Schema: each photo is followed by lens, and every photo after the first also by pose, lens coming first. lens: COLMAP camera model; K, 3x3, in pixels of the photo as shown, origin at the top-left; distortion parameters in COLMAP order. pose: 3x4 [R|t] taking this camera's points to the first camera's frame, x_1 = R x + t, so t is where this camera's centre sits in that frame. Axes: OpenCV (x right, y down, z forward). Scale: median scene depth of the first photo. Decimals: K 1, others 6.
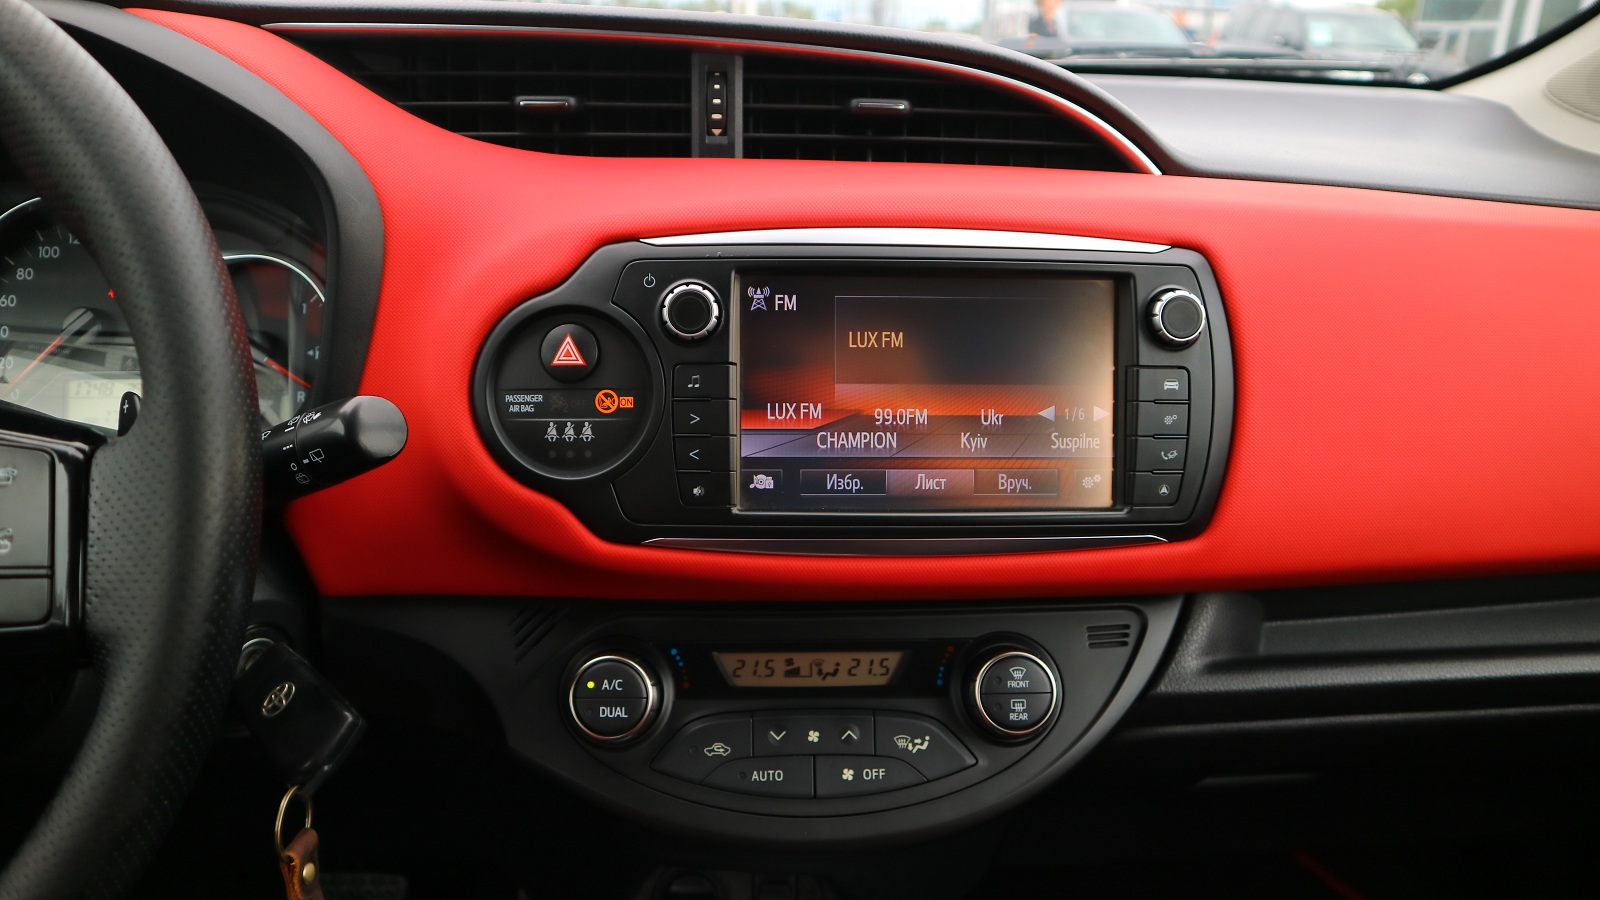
lens RADIAL K [[1113.4, 0, 791.6], [0, 1113.4, 455.0], [0, 0, 1]] dist [-0.114421, 0.059772]
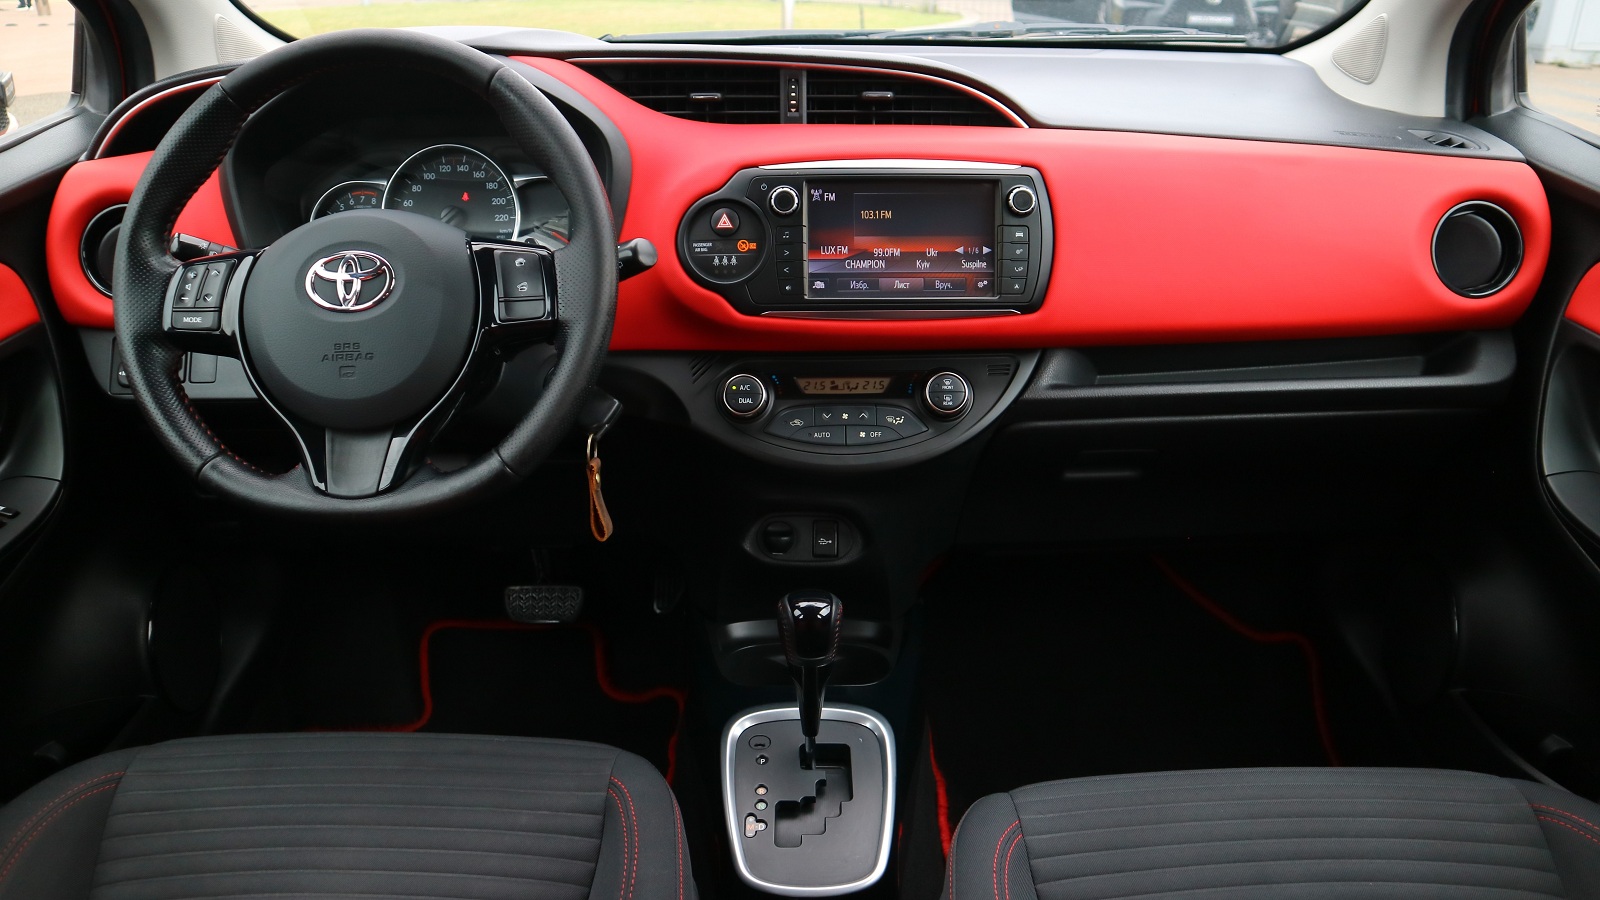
lens RADIAL K [[1150.4, 0, 788.3], [0, 1150.4, 435.3], [0, 0, 1]] dist [-0.122171, 0.074878]
pose [[0.999034, -0.004947, -0.043654, 0.007999], [0.006856, 0.999022, 0.043689, 0.202841], [0.043395, -0.043946, 0.998091, -1.092522]]
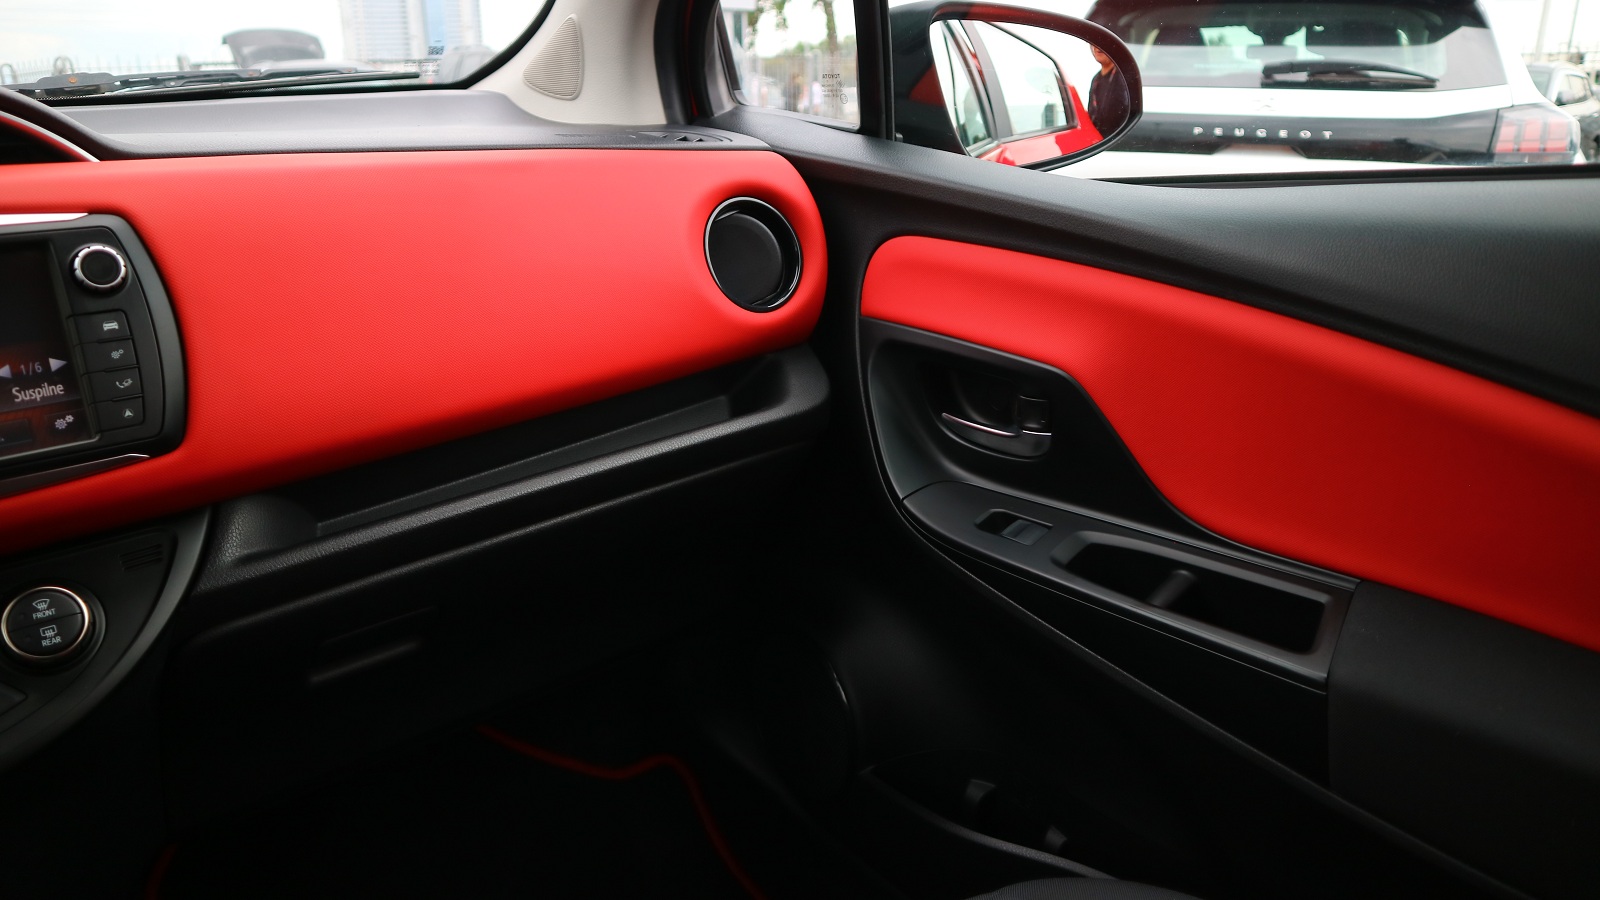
lens RADIAL K [[1113.4, 0, 798.5], [0, 1113.4, 440.8], [0, 0, 1]] dist [-0.114421, 0.059772]
pose [[0.793725, -0.224232, 0.565438, 0.242471], [0.254881, 0.966635, 0.025546, 0.206410], [-0.552300, 0.123843, 0.824395, -0.331871]]
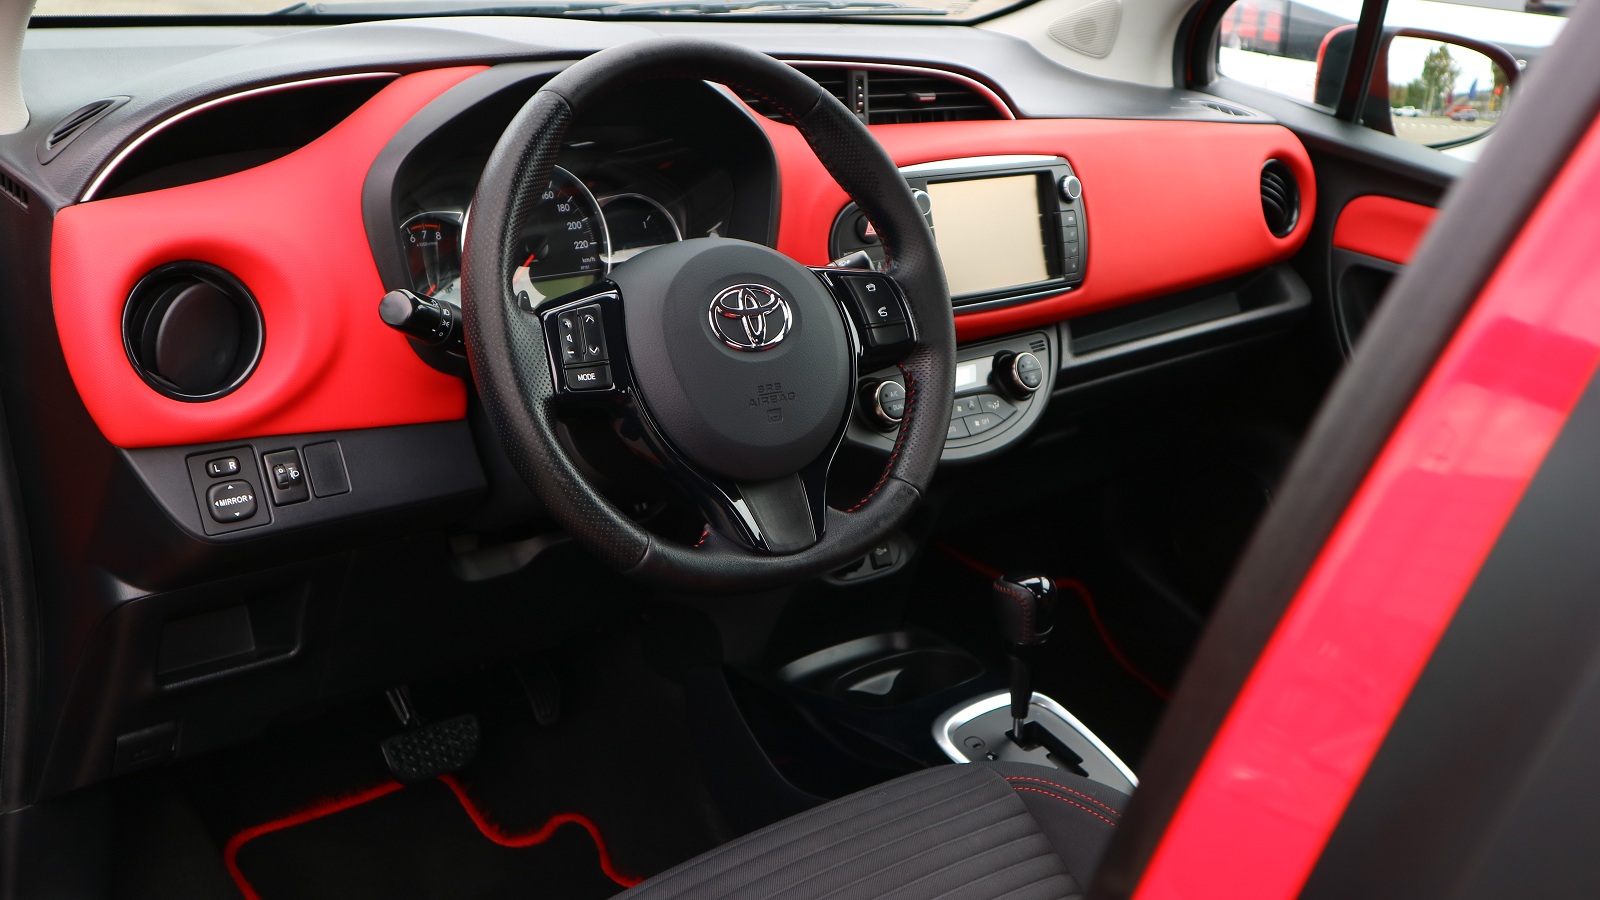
lens RADIAL K [[1663.3, 0, 780.6], [0, 1663.3, 435.2], [0, 0, 1]] dist [-0.010569, 0.000000]
pose [[0.776806, -0.165557, 0.607588, -2.145626], [0.163722, 0.984740, 0.059004, 0.070628], [-0.608085, 0.053641, 0.792057, -1.241225]]
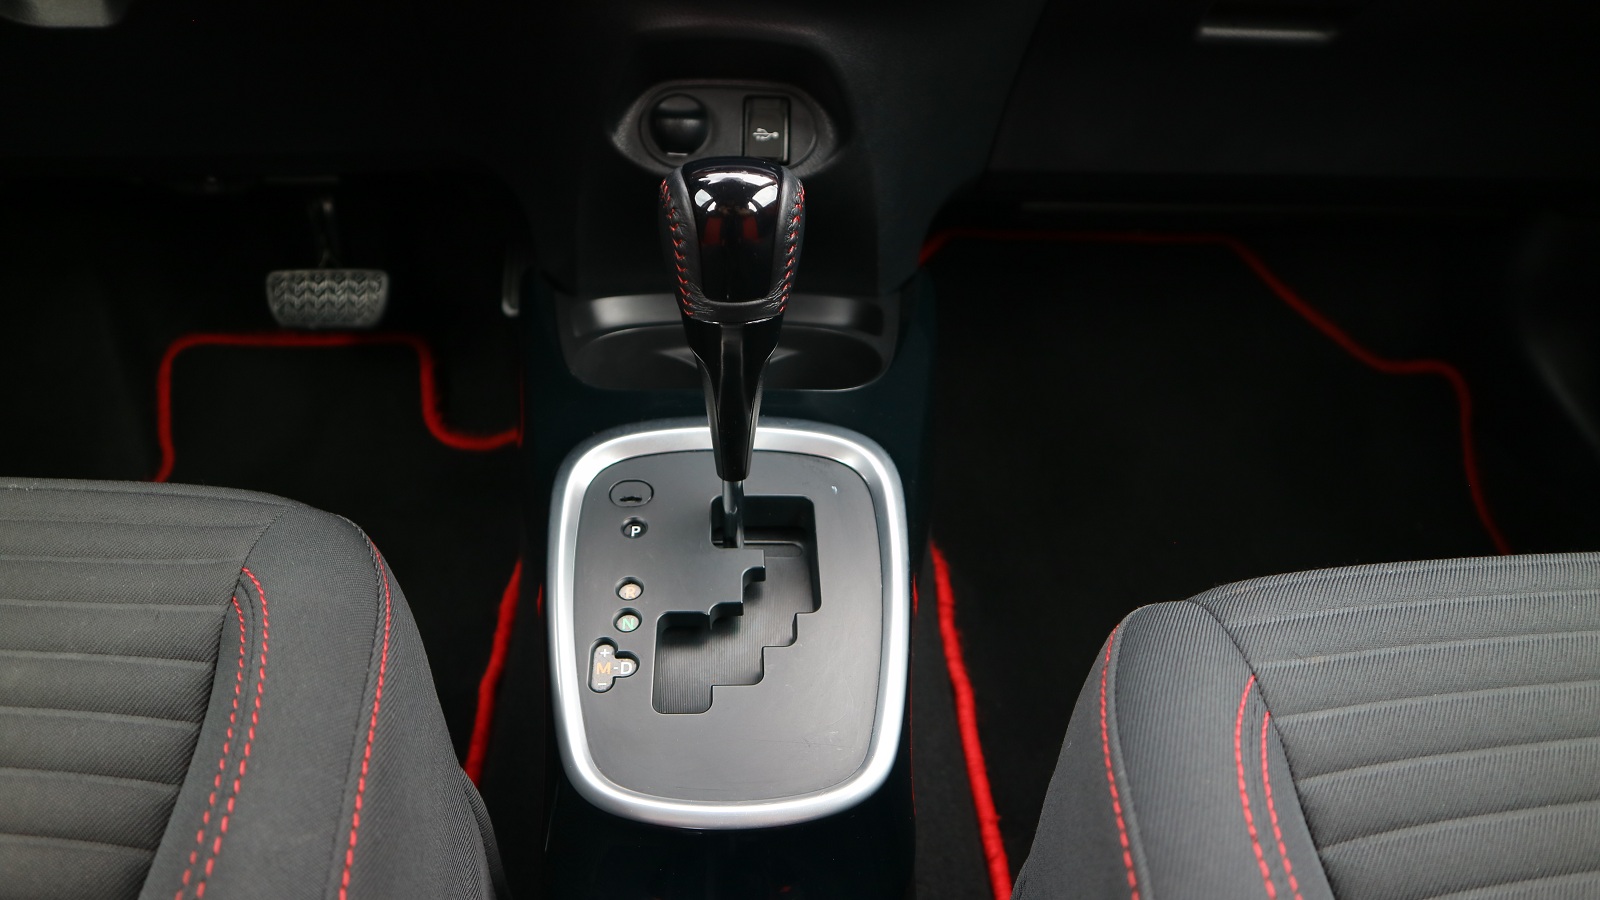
lens RADIAL K [[1113.4, 0, 802.0], [0, 1113.4, 460.0], [0, 0, 1]] dist [-0.114421, 0.059772]
pose [[0.999701, 0.006332, 0.023635, -0.007053], [-0.012014, 0.968503, 0.248713, 0.570943], [-0.021316, -0.248923, 0.968289, -0.011582]]
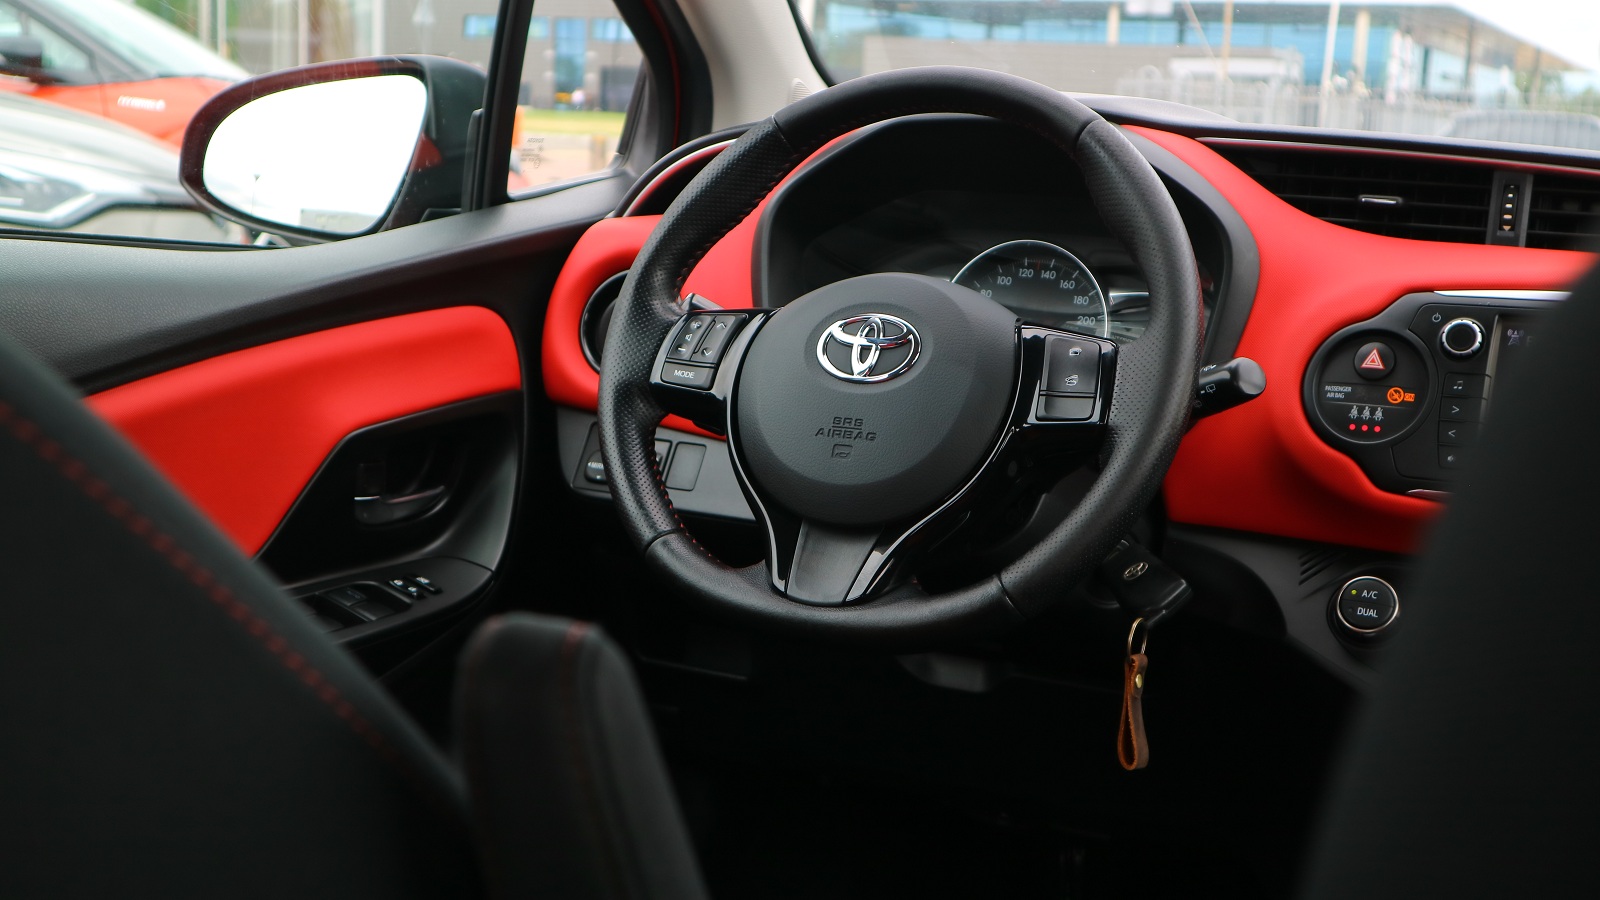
lens RADIAL K [[1927.2, 0, 796.0], [0, 1927.2, 424.7], [0, 0, 1]] dist [0.018314, 0.000000]
pose [[0.875479, 0.097508, -0.473317, 0.340239], [-0.198656, 0.965467, -0.168551, 0.557317], [0.440537, 0.241590, 0.864616, -1.497812]]
